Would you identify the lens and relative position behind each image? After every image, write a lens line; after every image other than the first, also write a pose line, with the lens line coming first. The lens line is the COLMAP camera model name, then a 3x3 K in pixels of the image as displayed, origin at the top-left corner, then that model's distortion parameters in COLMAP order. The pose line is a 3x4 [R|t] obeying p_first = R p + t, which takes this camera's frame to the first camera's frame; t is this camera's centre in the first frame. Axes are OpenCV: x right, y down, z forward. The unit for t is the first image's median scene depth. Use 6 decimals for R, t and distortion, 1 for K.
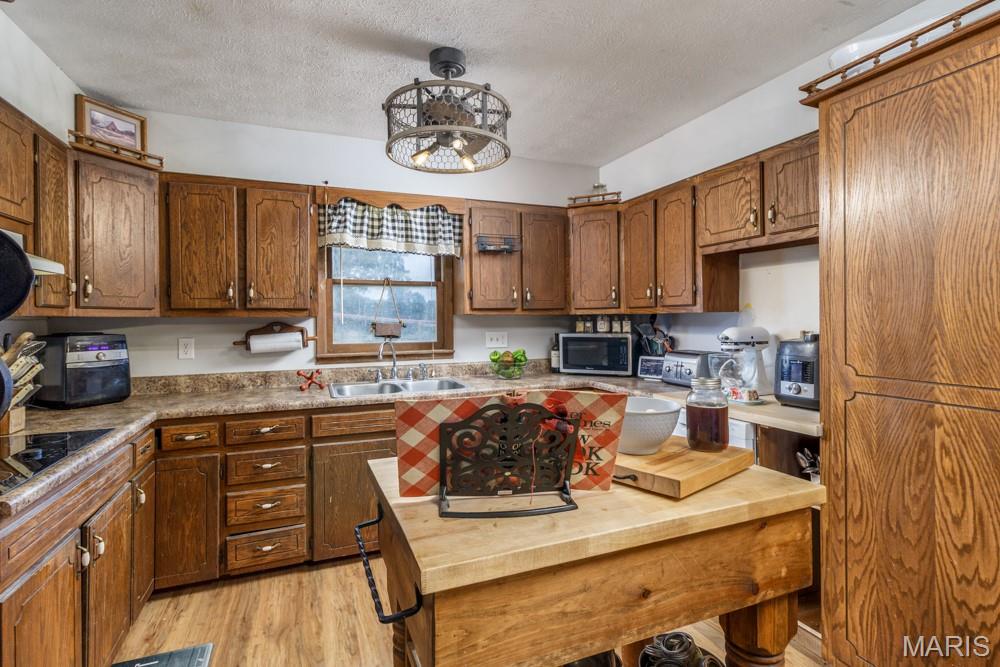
lens RADIAL K [[474.6, 0, 502.4], [0, 474.6, 320.0], [0, 0, 1]] dist [0.004879, 0.000690]
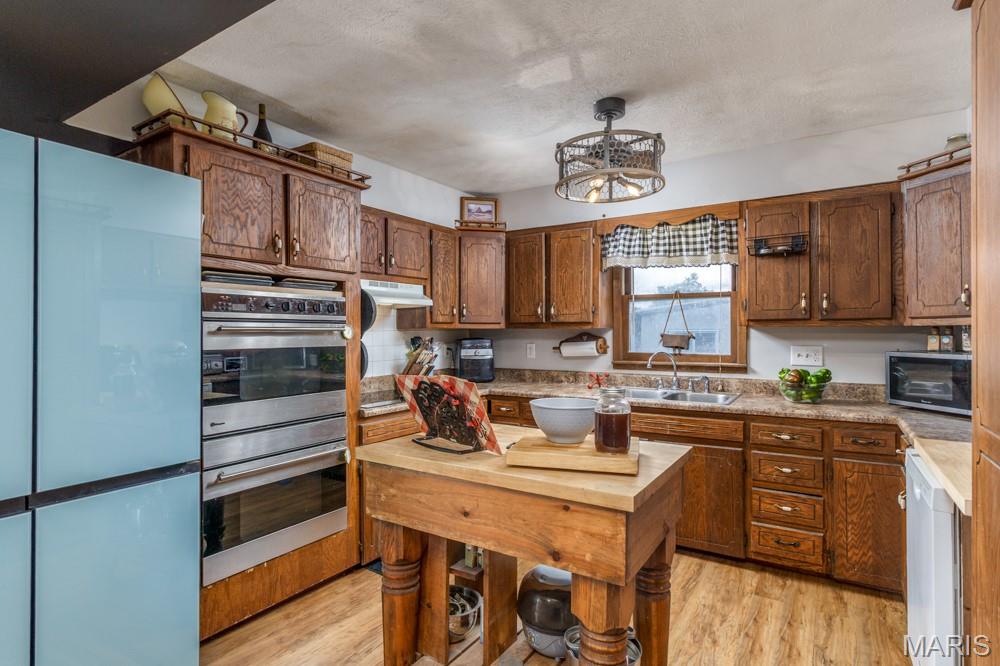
lens RADIAL K [[511.0, 0, 500.0], [0, 511.0, 333.0], [0, 0, 1]] dist [0.000518, 0.000450]
pose [[0.581040, 0.009609, -0.813818, 0.672628], [-0.005315, 0.999954, 0.008012, -0.006049], [0.813858, -0.000330, 0.581064, 0.056641]]
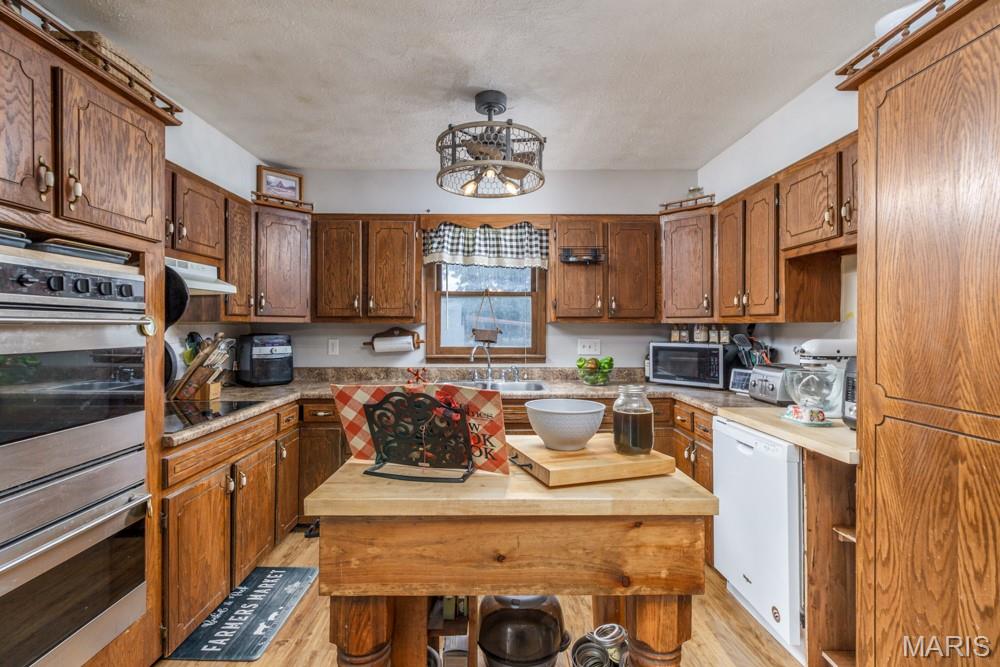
lens RADIAL K [[468.8, 0, 498.4], [0, 468.8, 326.7], [0, 0, 1]] dist [0.005200, 0.000466]
pose [[0.931958, 0.011197, -0.362394, 0.286767], [-0.011358, 0.999934, 0.001687, -0.003601], [0.362389, 0.002544, 0.932023, -0.041682]]
